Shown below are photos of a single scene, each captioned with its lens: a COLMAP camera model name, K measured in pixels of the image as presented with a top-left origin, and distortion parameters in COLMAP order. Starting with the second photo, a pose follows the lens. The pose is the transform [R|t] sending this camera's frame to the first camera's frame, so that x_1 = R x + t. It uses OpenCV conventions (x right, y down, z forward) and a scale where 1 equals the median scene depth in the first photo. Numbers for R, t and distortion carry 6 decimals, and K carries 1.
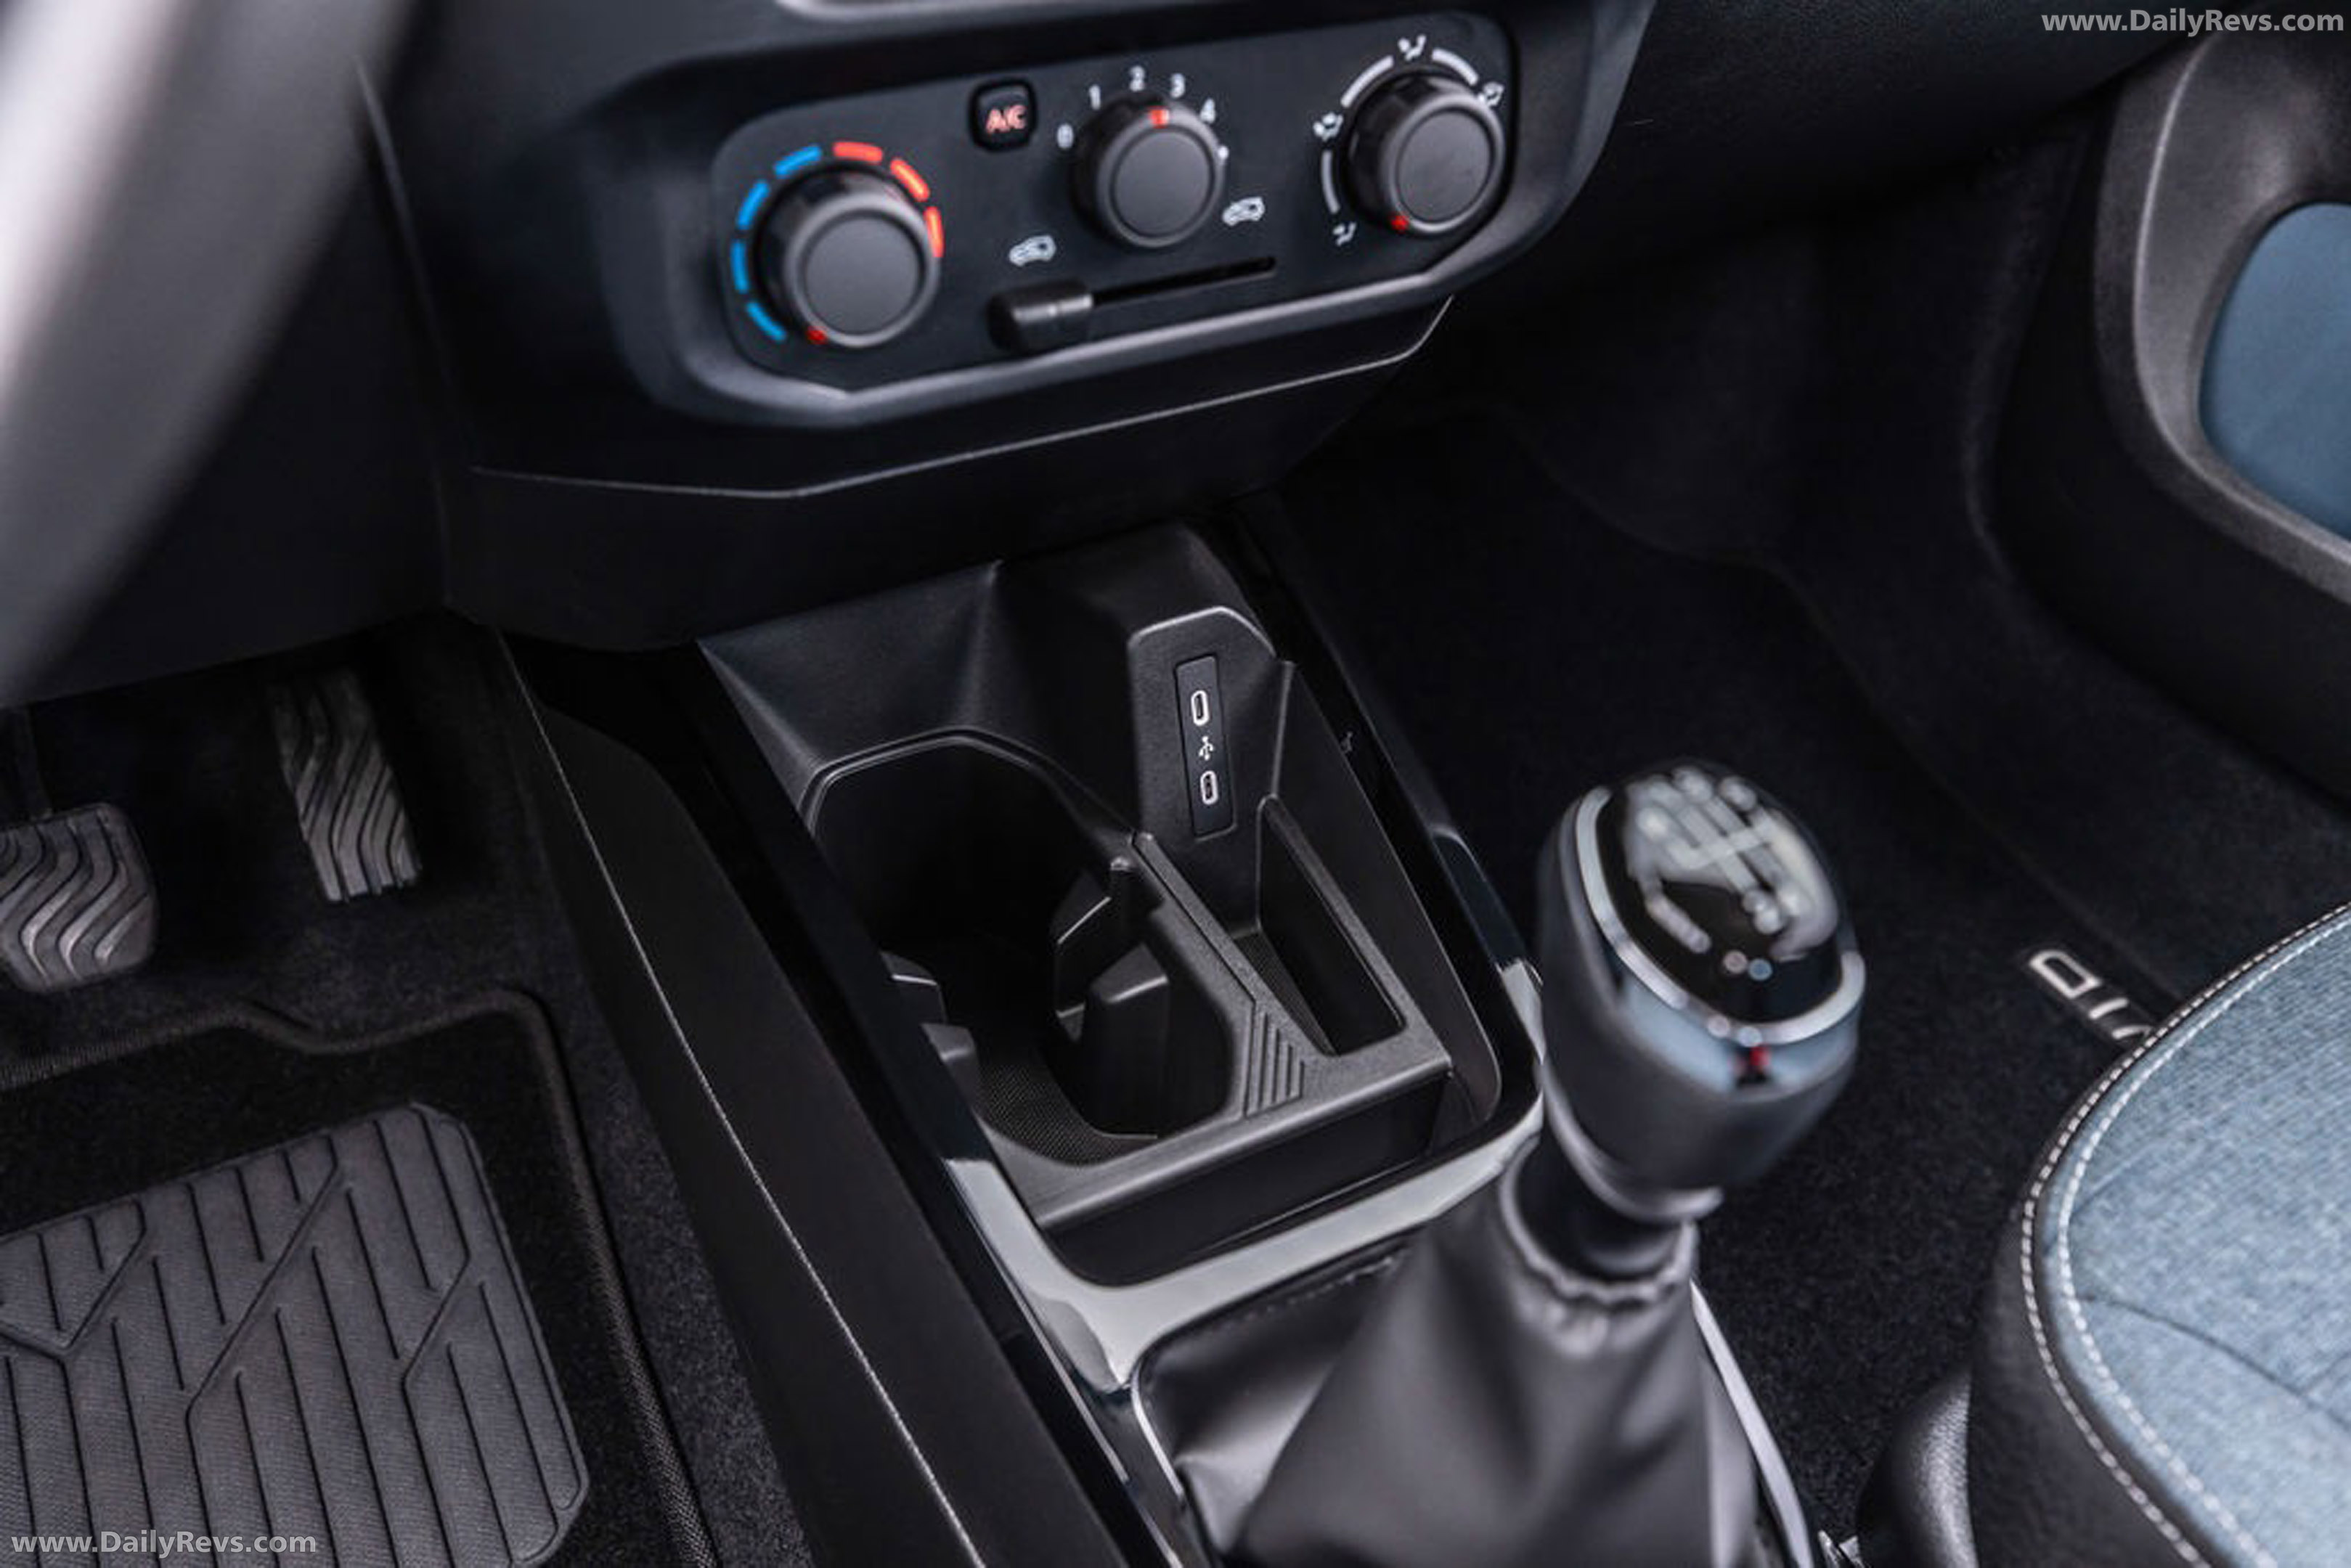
lens RADIAL K [[1999.8, 0, 1184.9], [0, 1999.8, 759.7], [0, 0, 1]] dist [0.006588, 0.005815]
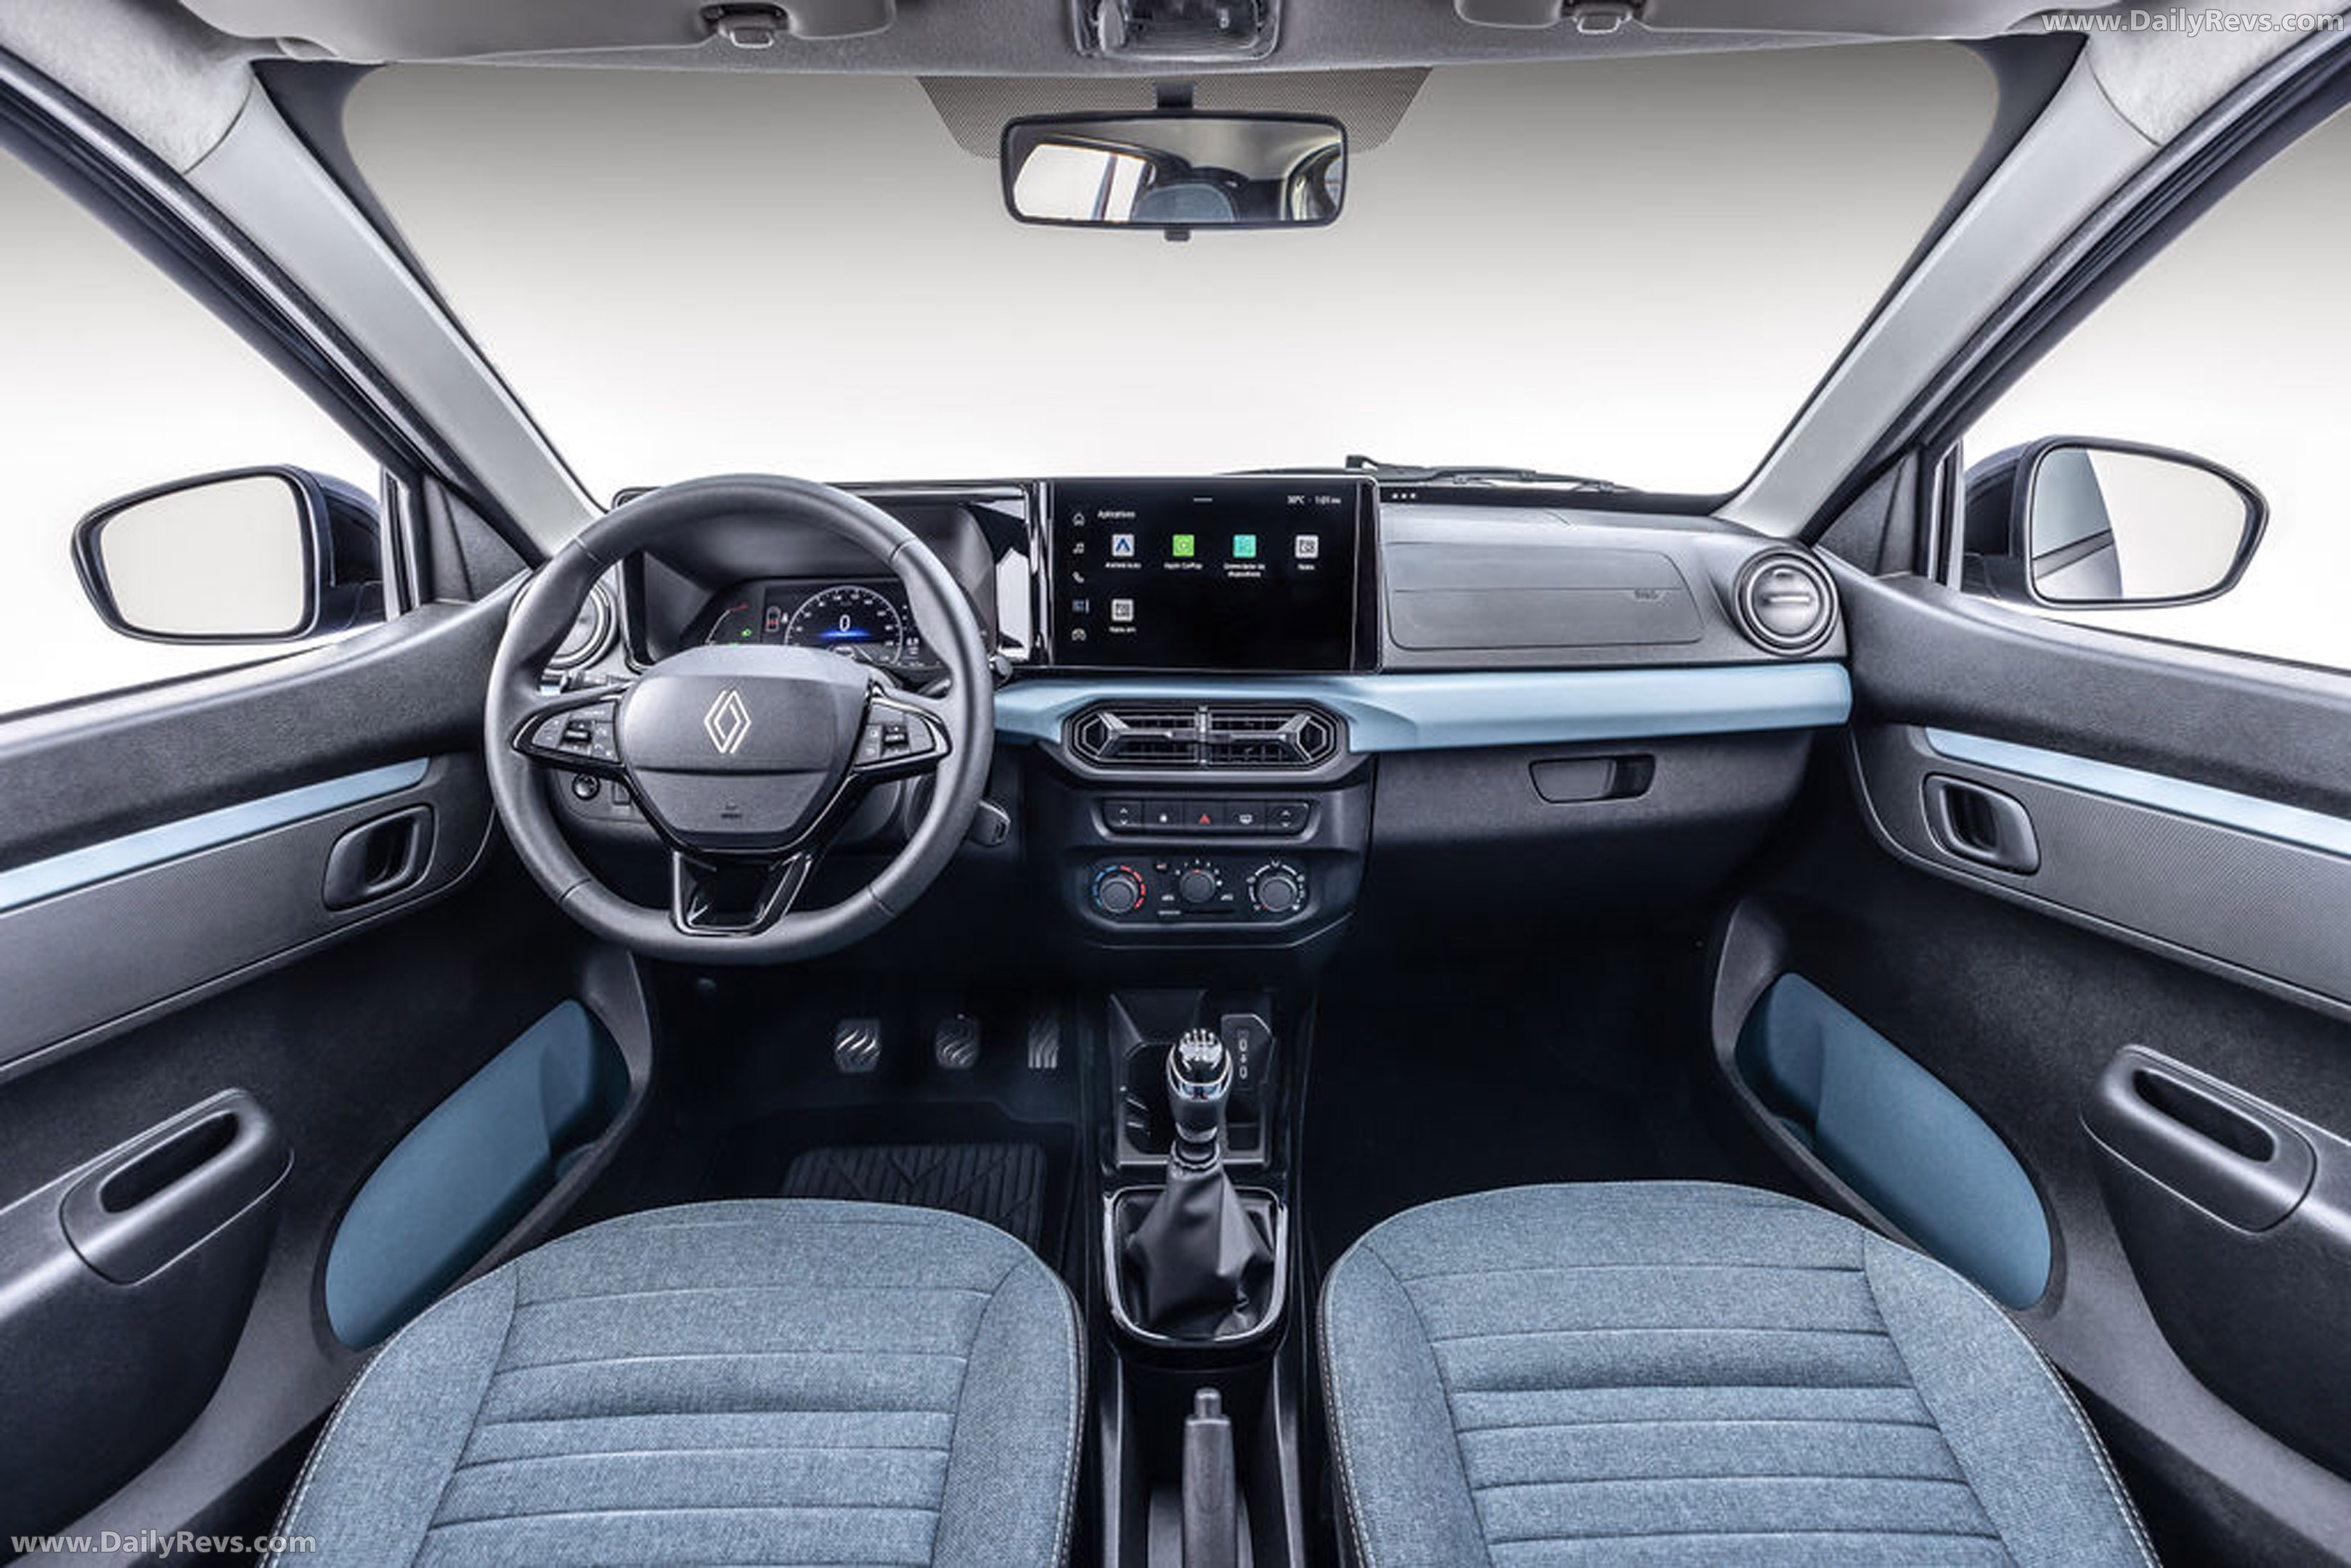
lens RADIAL K [[1110.6, 0, 1170.8], [0, 1110.6, 760.8], [0, 0, 1]] dist [-0.005798, 0.002151]
pose [[0.882647, 0.103773, -0.458438, 0.886763], [-0.260867, 0.919478, -0.294123, 0.143224], [0.391002, 0.379198, 0.838646, -0.942531]]
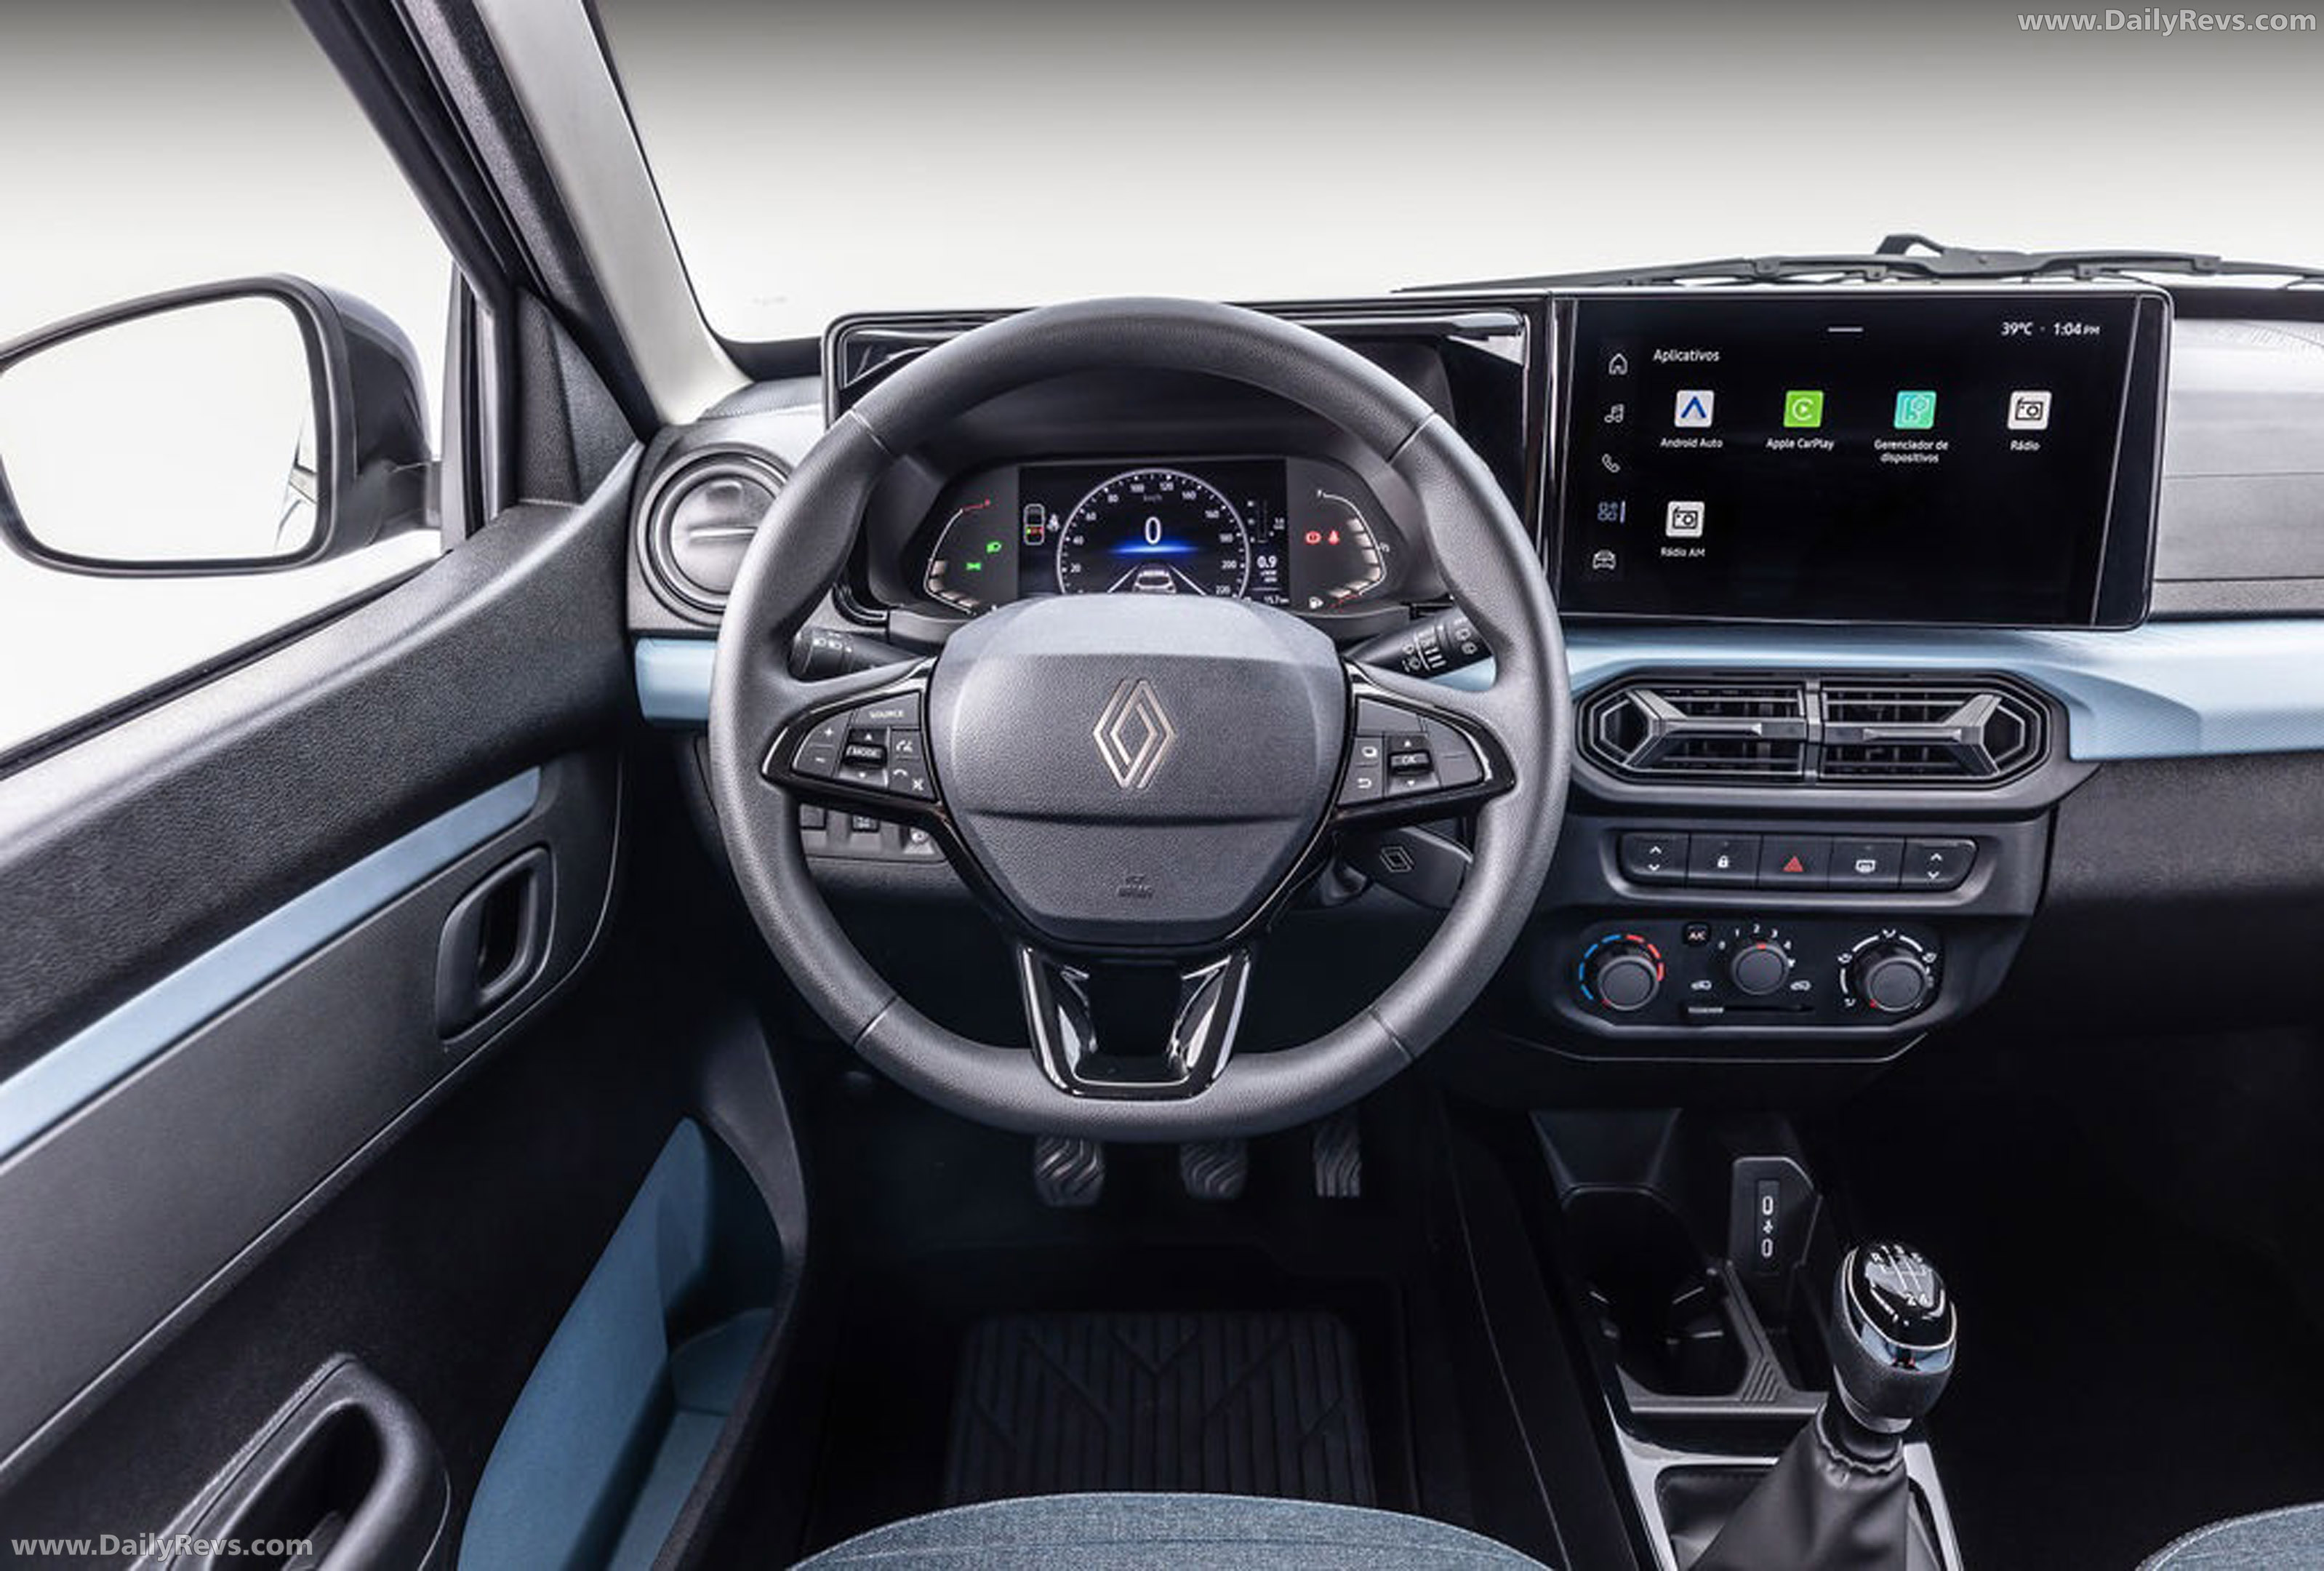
lens RADIAL K [[1563.8, 0, 1147.1], [0, 1563.8, 757.0], [0, 0, 1]] dist [0.014710, 0.004737]
pose [[0.868491, 0.137779, -0.476173, 0.203142], [-0.270326, 0.936829, -0.221979, 0.093168], [0.415508, 0.321509, 0.850873, -0.982136]]
